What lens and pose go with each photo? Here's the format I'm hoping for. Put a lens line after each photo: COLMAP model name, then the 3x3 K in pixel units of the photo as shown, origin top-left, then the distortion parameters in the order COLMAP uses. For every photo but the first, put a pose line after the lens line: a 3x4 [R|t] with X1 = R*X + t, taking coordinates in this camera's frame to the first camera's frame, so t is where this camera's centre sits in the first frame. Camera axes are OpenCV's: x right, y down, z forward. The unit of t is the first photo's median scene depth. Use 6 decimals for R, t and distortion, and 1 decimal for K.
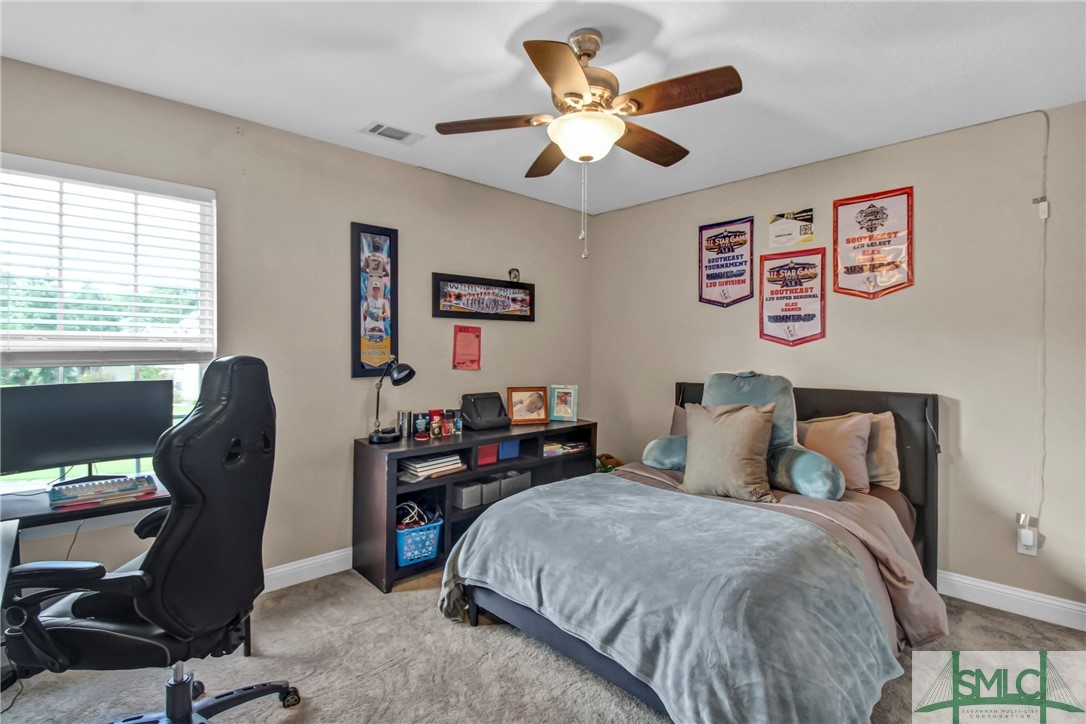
lens RADIAL K [[517.8, 0, 541.8], [0, 517.8, 356.5], [0, 0, 1]] dist [-0.001700, -0.012385]
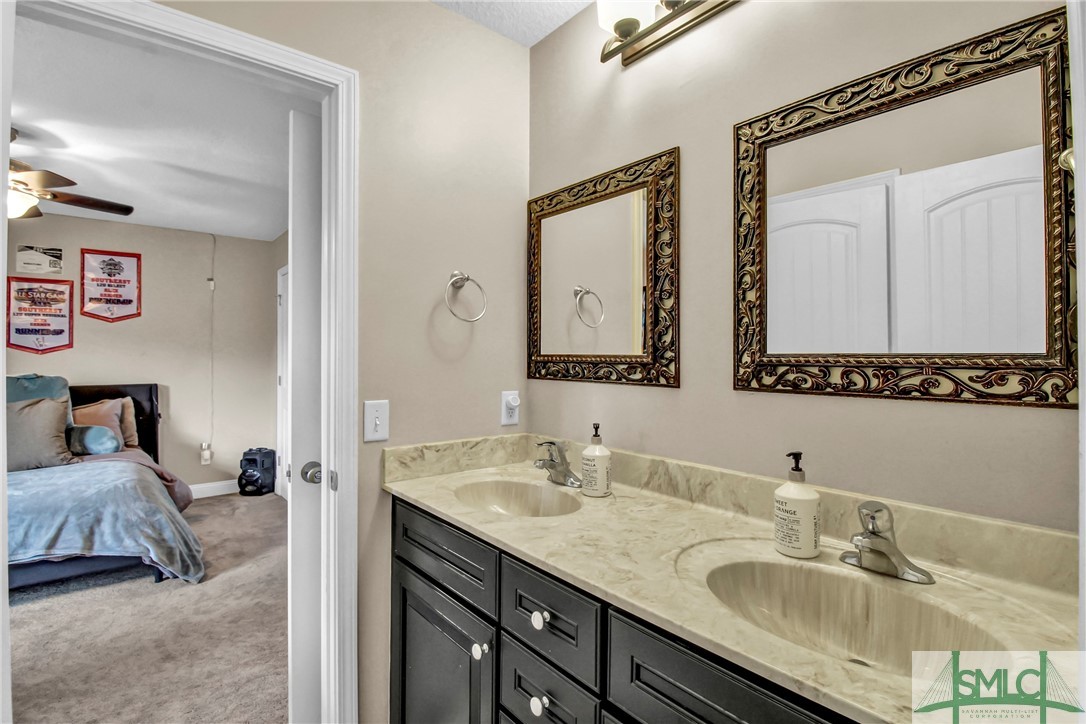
lens RADIAL K [[517.8, 0, 546.3], [0, 517.8, 352.0], [0, 0, 1]] dist [-0.001700, -0.012385]
pose [[0.063815, 0.008024, 0.997929, -0.695538], [0.012269, 0.999886, -0.008824, 0.001280], [-0.997886, 0.012806, 0.063710, -0.308739]]
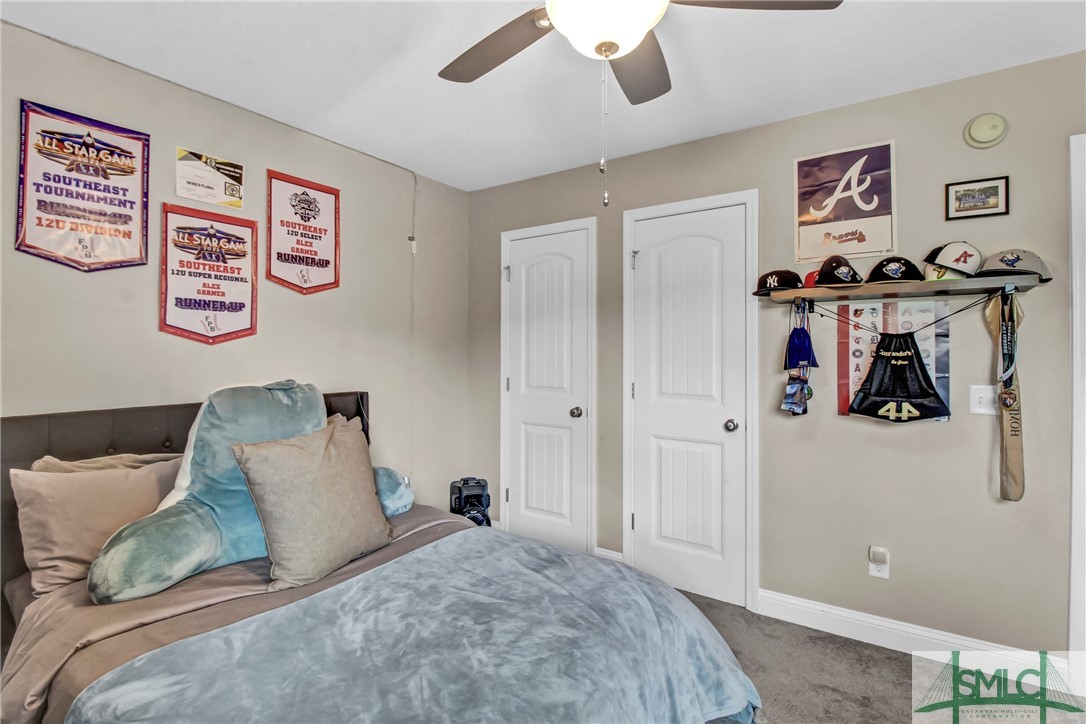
lens RADIAL K [[517.8, 0, 554.1], [0, 517.8, 346.0], [0, 0, 1]] dist [-0.001700, -0.012385]
pose [[-0.223703, 0.002649, 0.974654, -0.332511], [0.000407, 0.999996, -0.002624, -0.015896], [-0.974657, -0.000190, -0.223703, 0.722917]]
